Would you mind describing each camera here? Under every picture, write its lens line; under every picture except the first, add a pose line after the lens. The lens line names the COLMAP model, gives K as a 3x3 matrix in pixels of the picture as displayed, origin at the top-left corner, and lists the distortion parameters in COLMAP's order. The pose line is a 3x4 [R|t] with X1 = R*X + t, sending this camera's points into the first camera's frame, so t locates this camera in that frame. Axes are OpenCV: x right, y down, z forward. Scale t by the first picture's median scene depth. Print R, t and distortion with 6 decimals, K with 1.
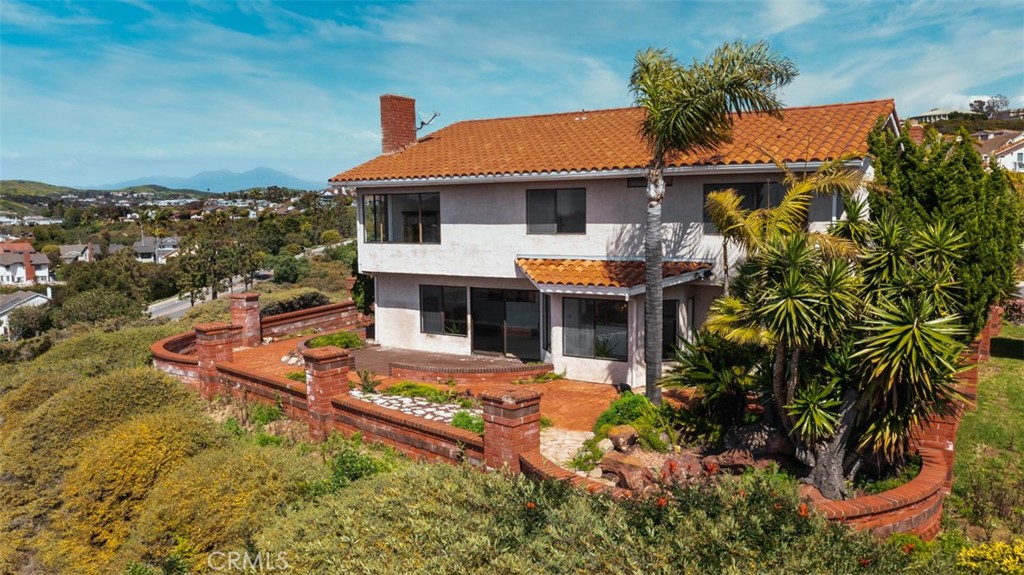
lens RADIAL K [[831.9, 0, 515.8], [0, 831.9, 286.5], [0, 0, 1]] dist [0.010785, 0.009614]
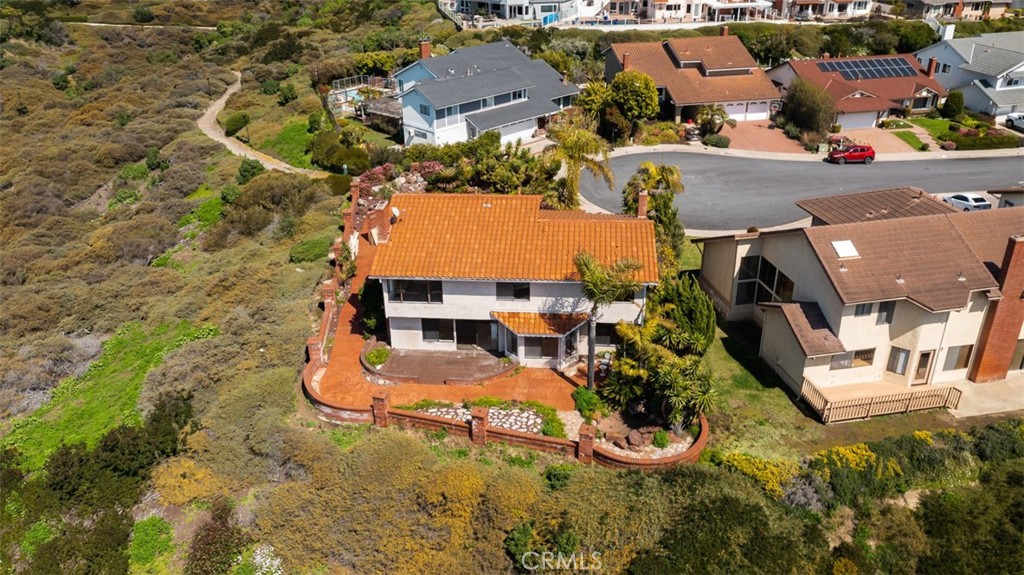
lens RADIAL K [[809.3, 0, 512.0], [0, 809.3, 287.5], [0, 0, 1]] dist [0.031012, 0.002273]
pose [[0.879500, -0.212847, 0.425647, -0.716332], [0.047872, 0.929440, 0.365856, -0.741042], [-0.473485, -0.301394, 0.827631, -0.574989]]
